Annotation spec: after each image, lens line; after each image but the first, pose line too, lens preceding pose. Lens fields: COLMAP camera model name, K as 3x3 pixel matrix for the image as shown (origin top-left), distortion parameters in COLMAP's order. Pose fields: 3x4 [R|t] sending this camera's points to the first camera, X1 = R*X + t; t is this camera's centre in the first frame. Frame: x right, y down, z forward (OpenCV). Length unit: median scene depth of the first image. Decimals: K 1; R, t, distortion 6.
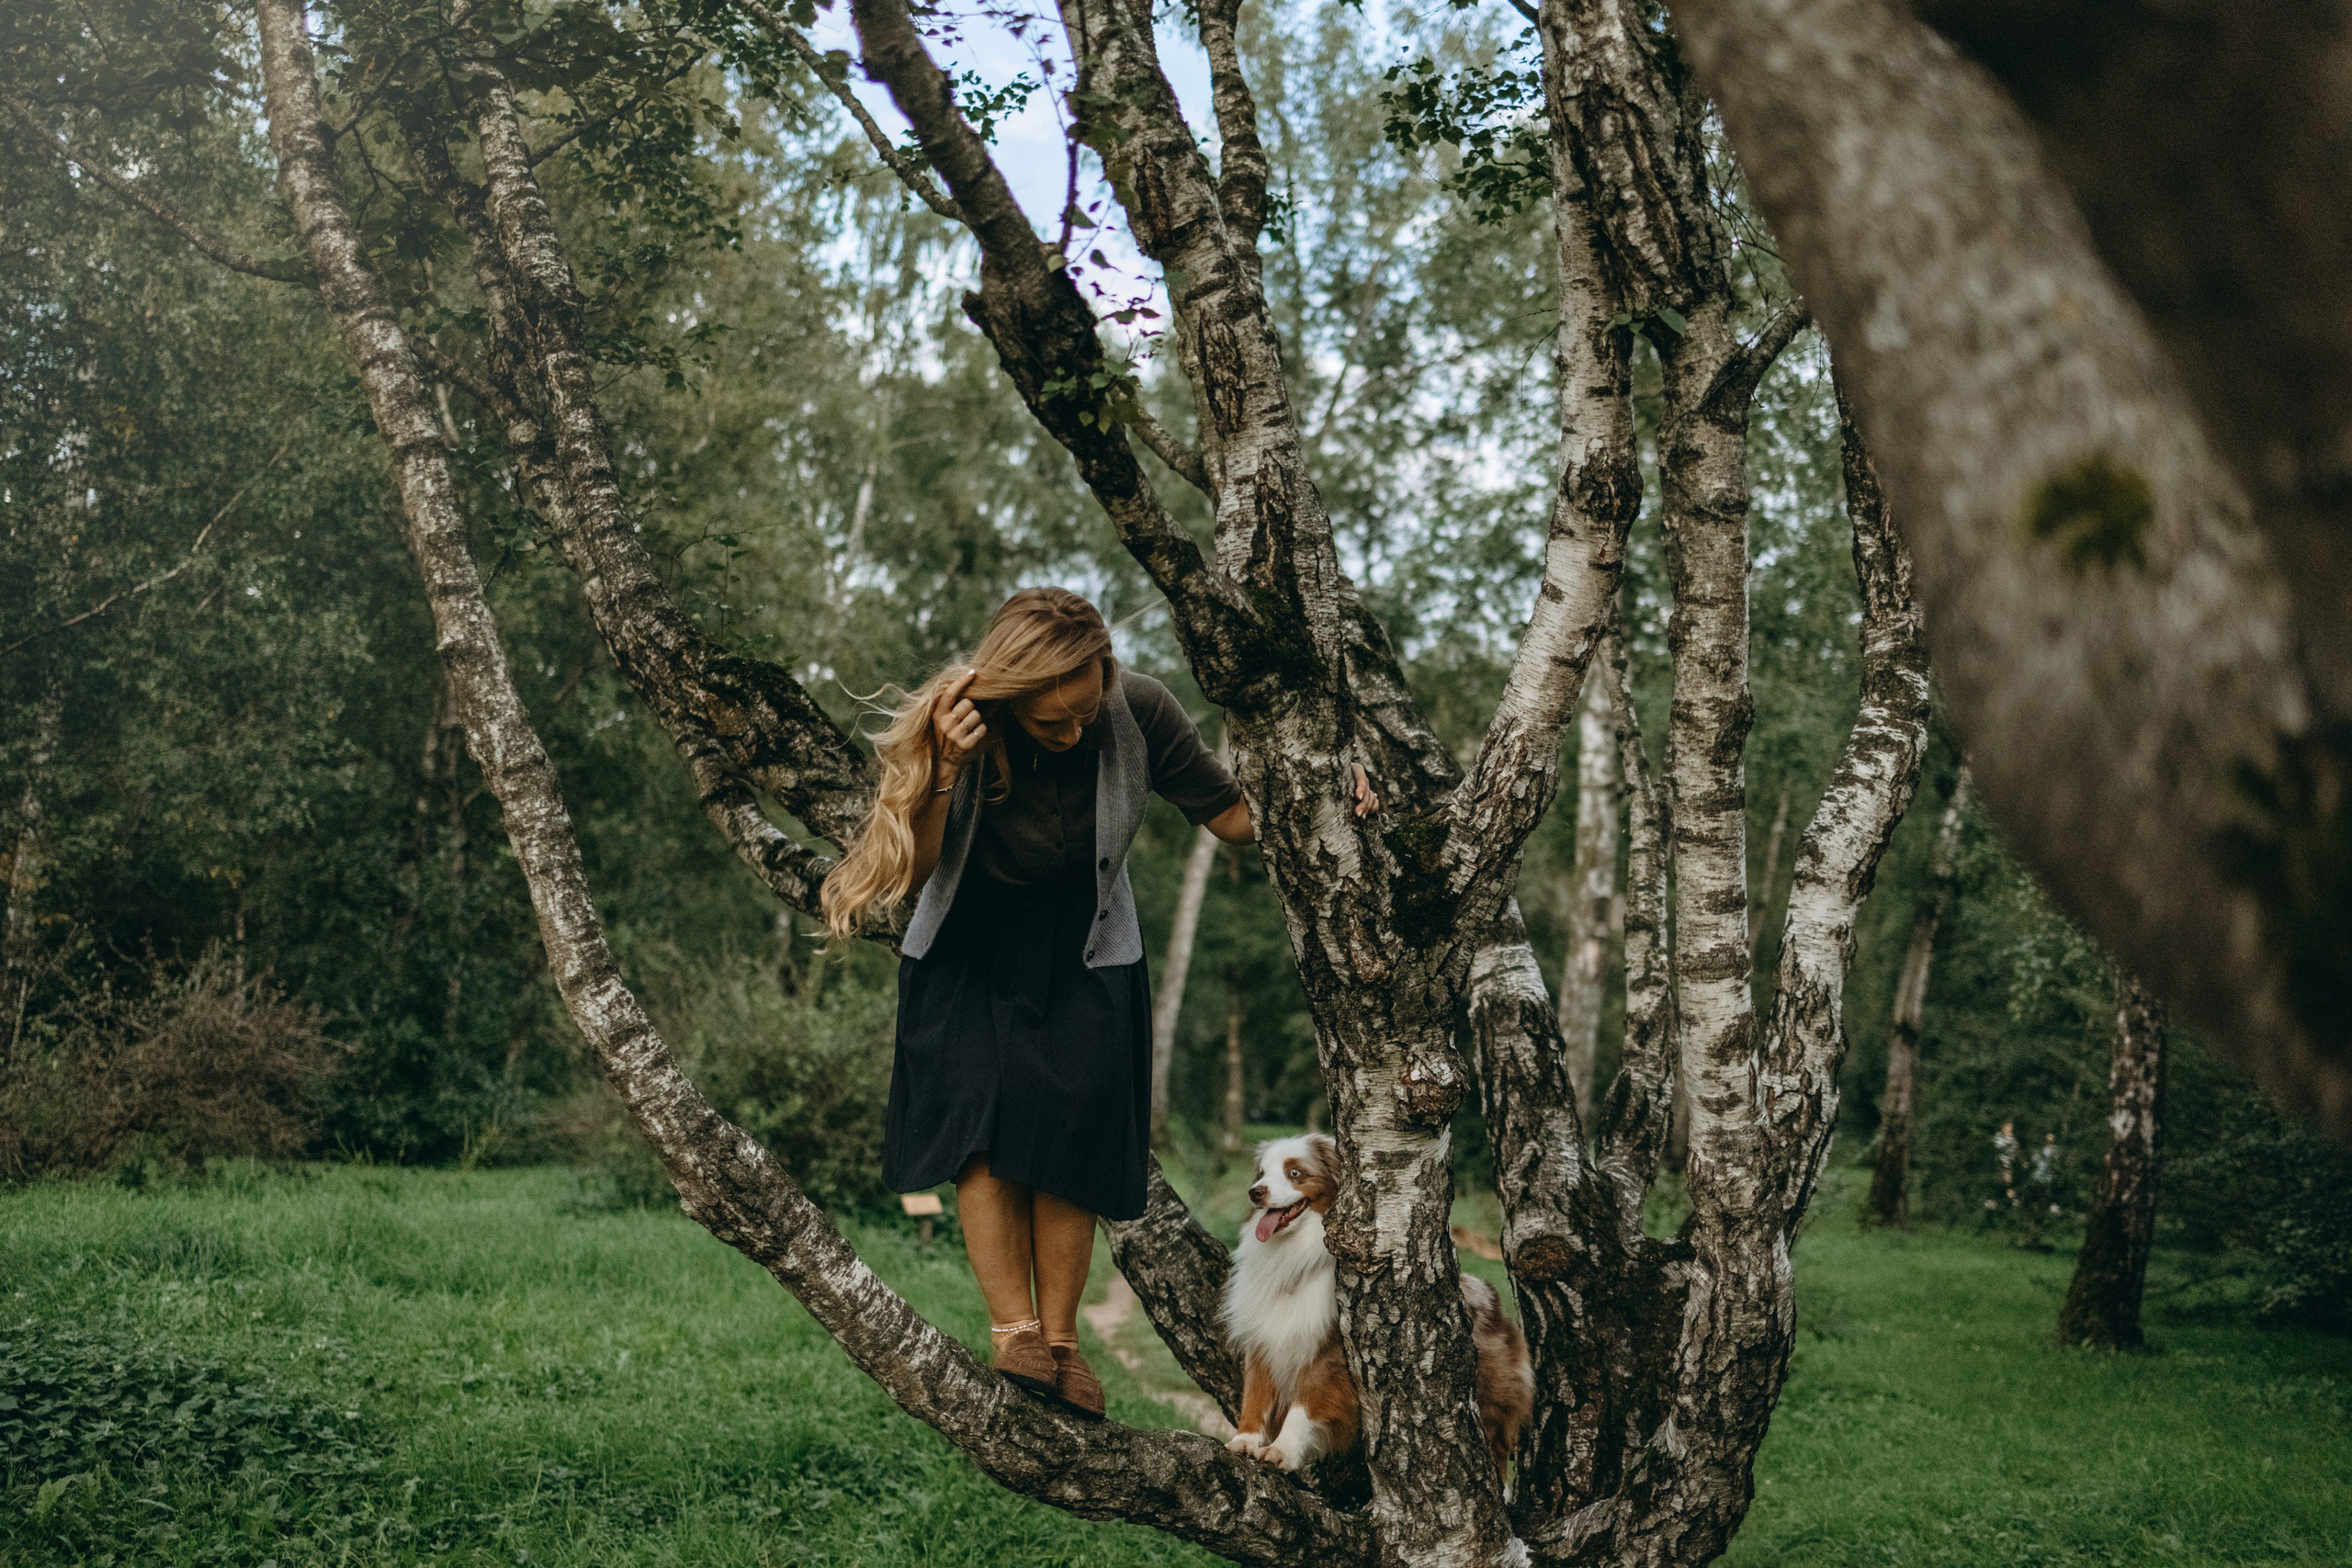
lens RADIAL K [[2334.5, 0, 1174.5], [0, 2334.5, 664.9], [0, 0, 1]] dist [-0.049596, 0.023265]
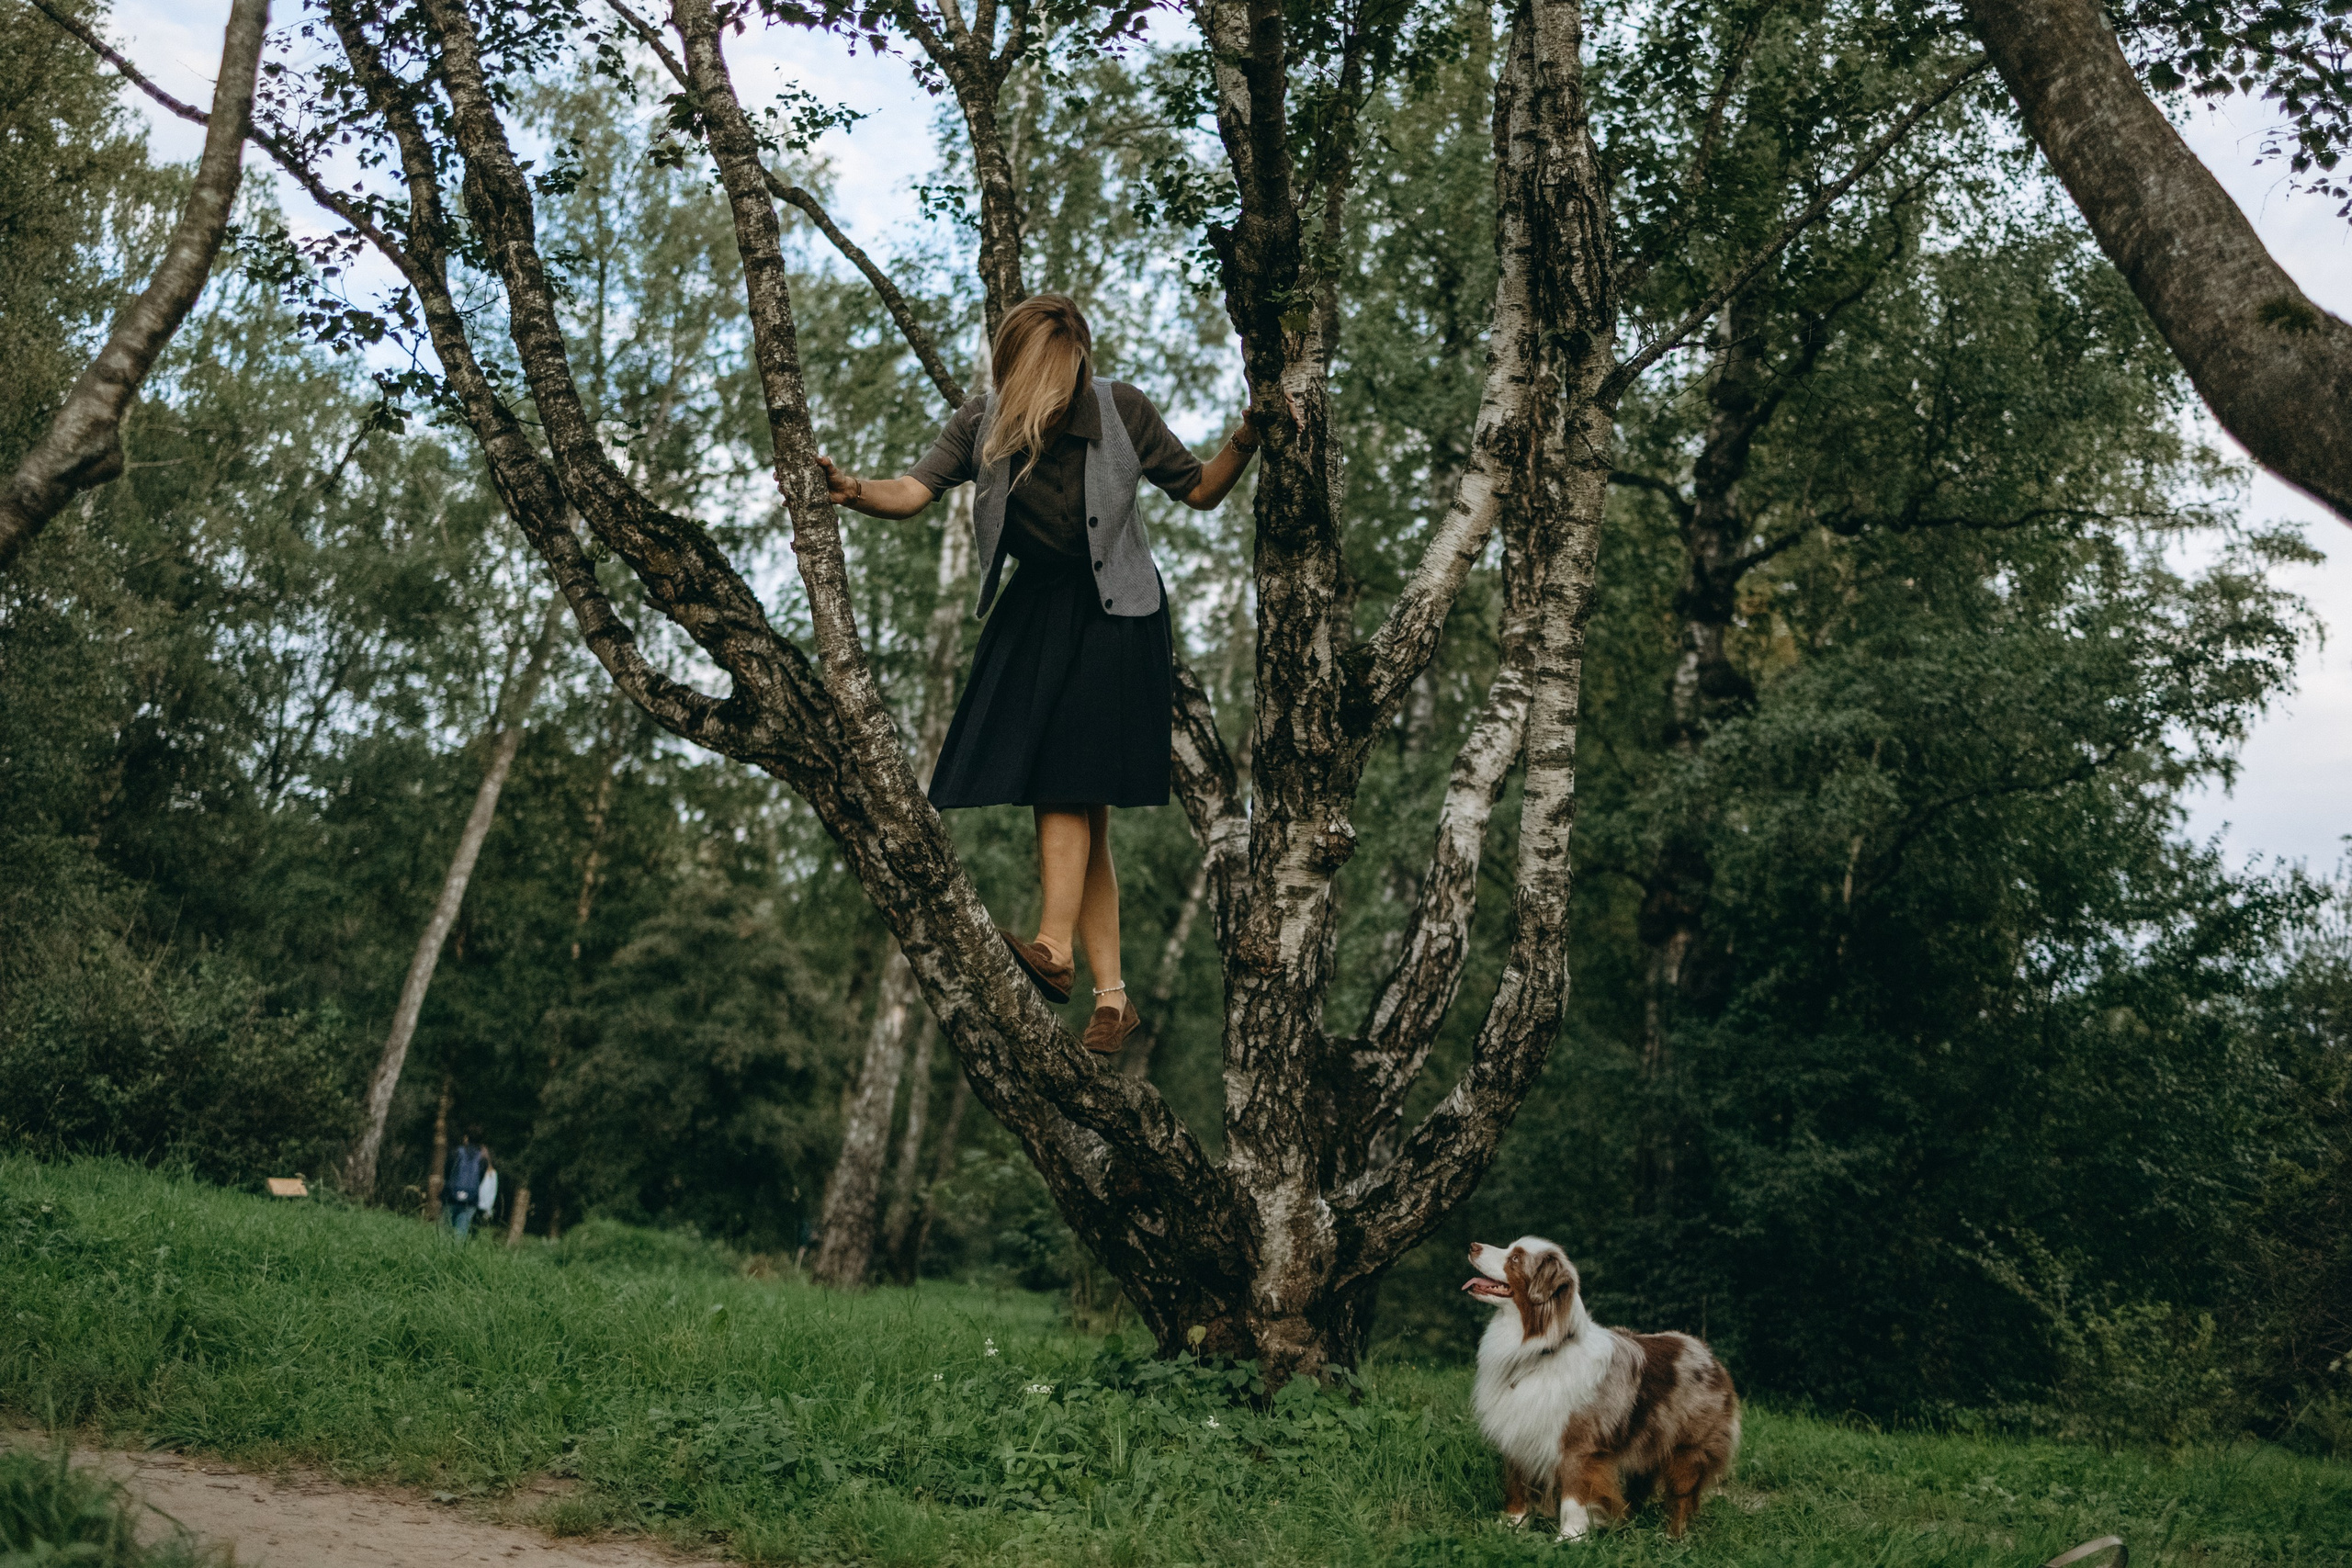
lens RADIAL K [[2422.5, 0, 1172.0], [0, 2422.5, 643.4], [0, 0, 1]] dist [-0.004892, 0.001889]
pose [[0.918253, 0.140503, 0.370230, -0.530193], [-0.107754, 0.988315, -0.107812, 0.224262], [-0.381052, 0.059104, 0.922663, -0.329871]]
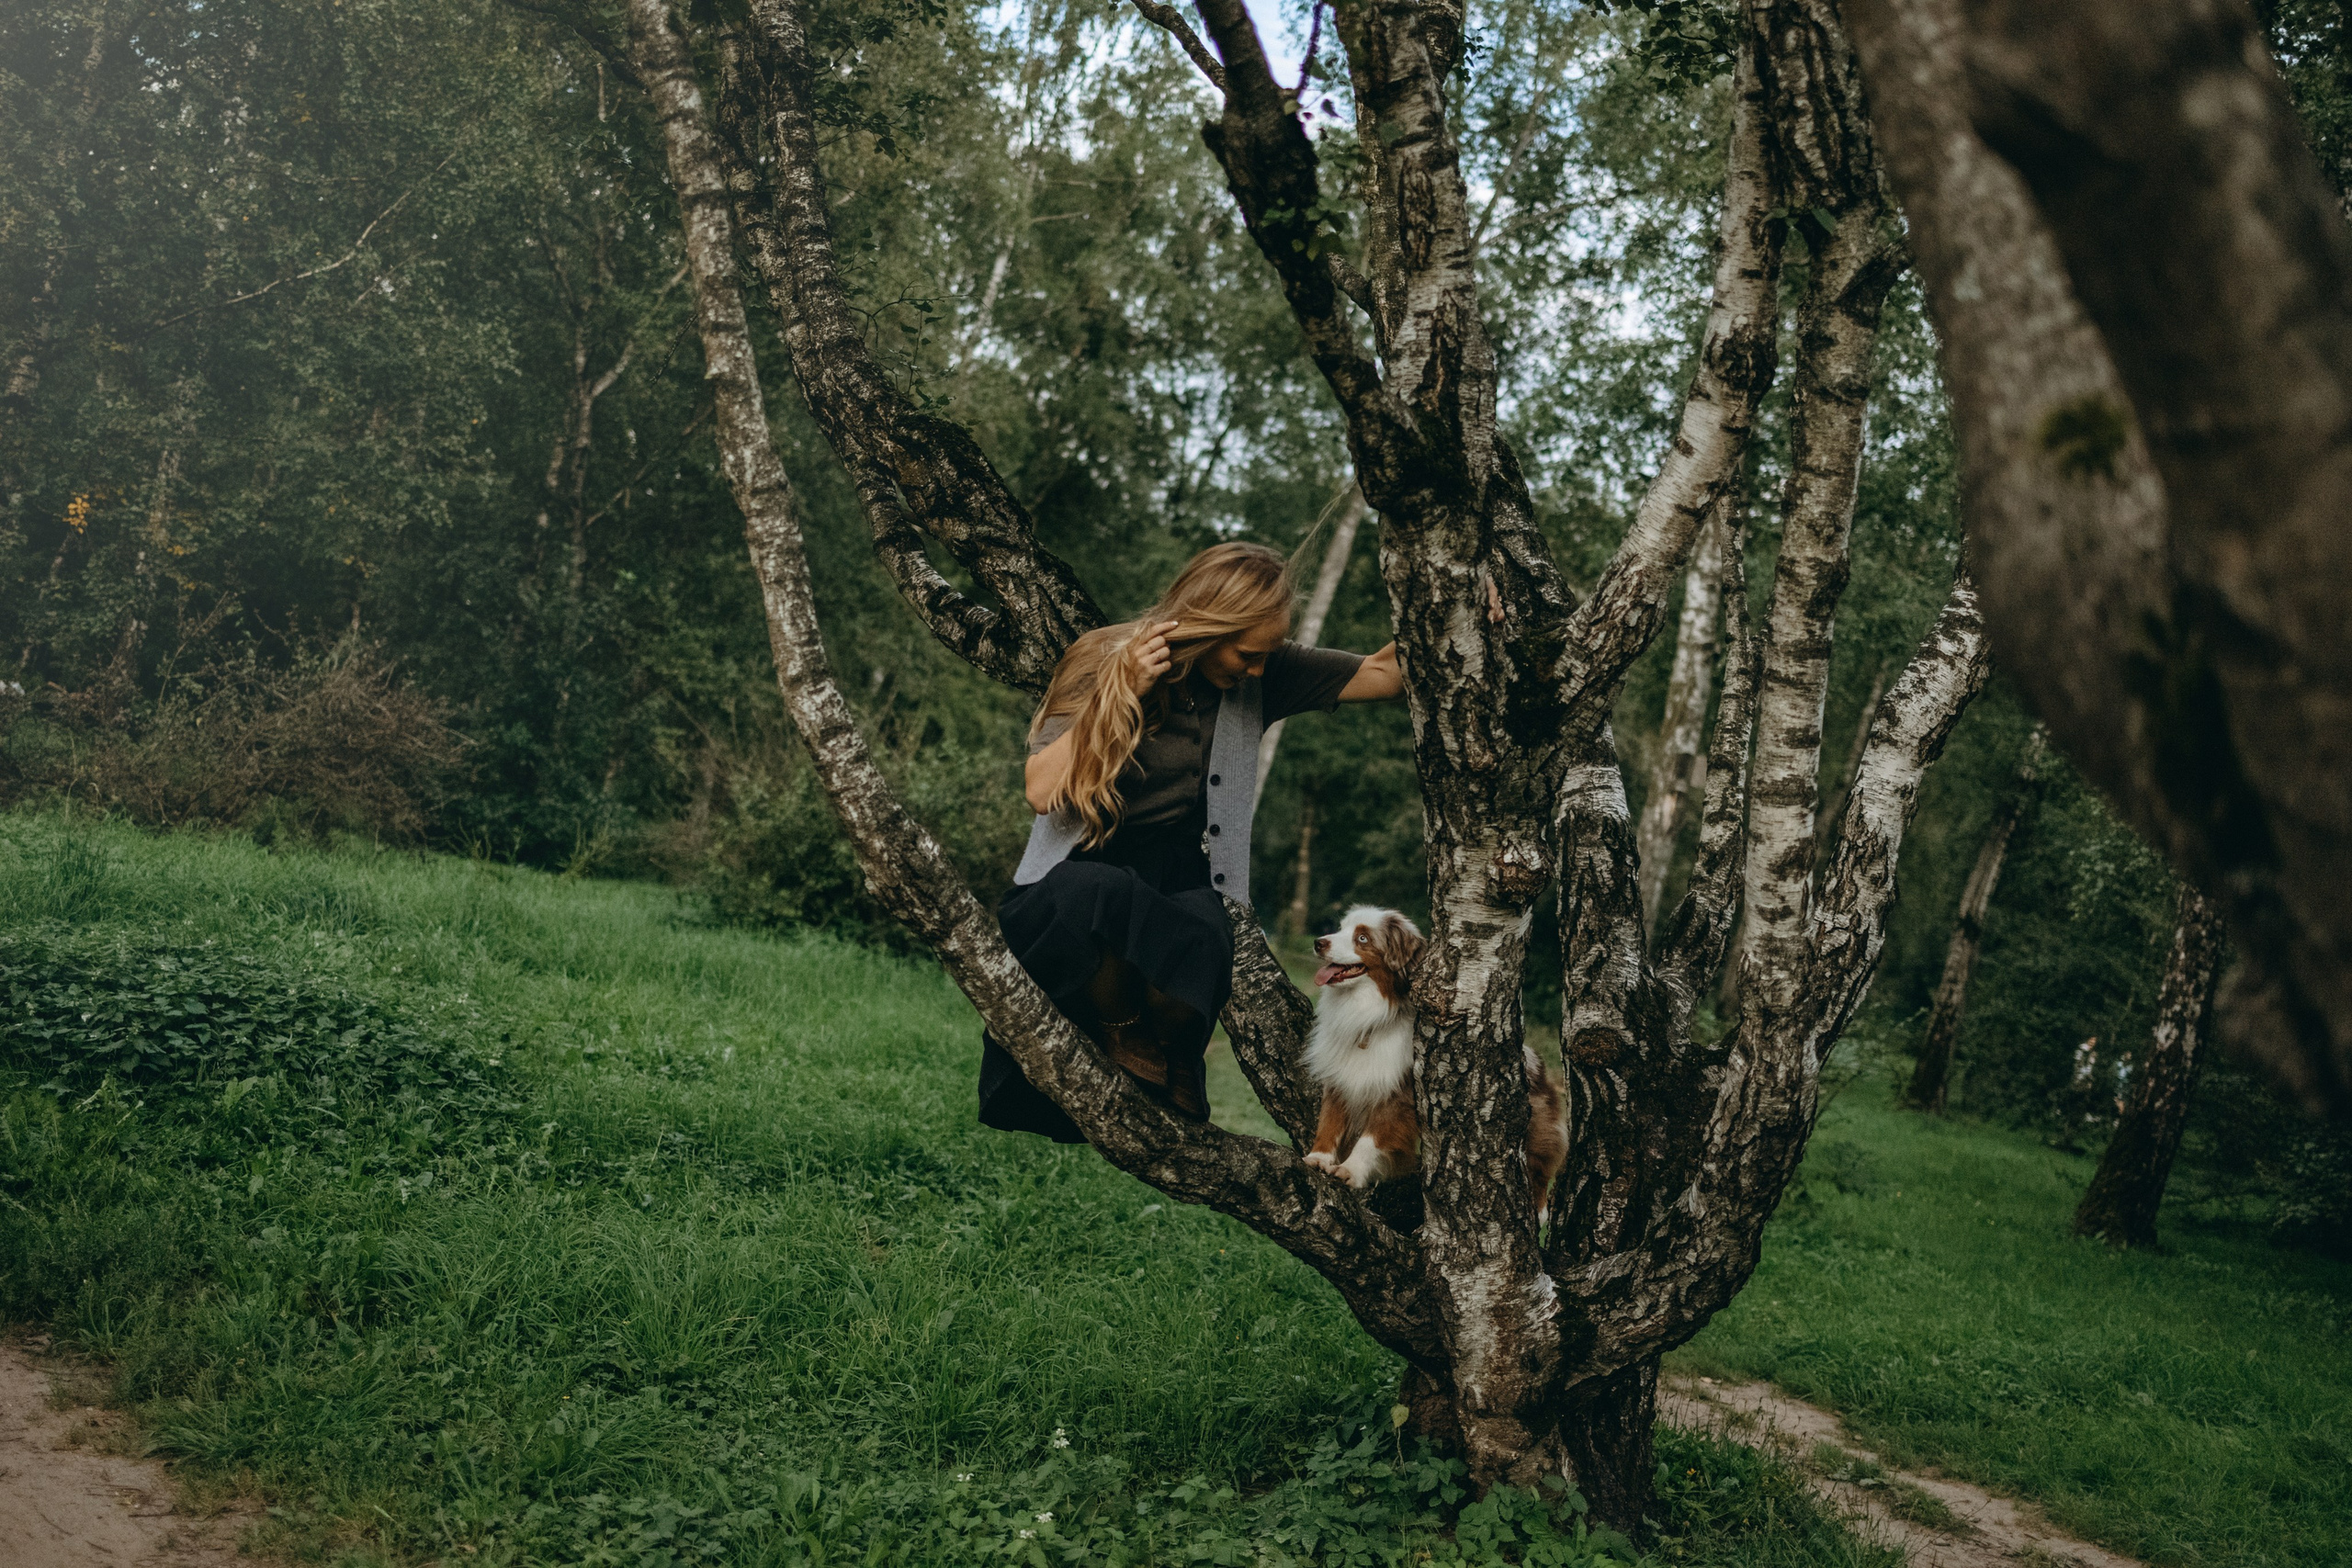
lens RADIAL K [[2395.5, 0, 1240.8], [0, 2395.5, 598.1], [0, 0, 1]] dist [0.013284, -0.004940]
pose [[0.992471, 0.122216, -0.008061, -0.029195], [-0.121632, 0.991189, 0.052432, 0.005770], [0.014398, -0.051057, 0.998592, -0.146121]]
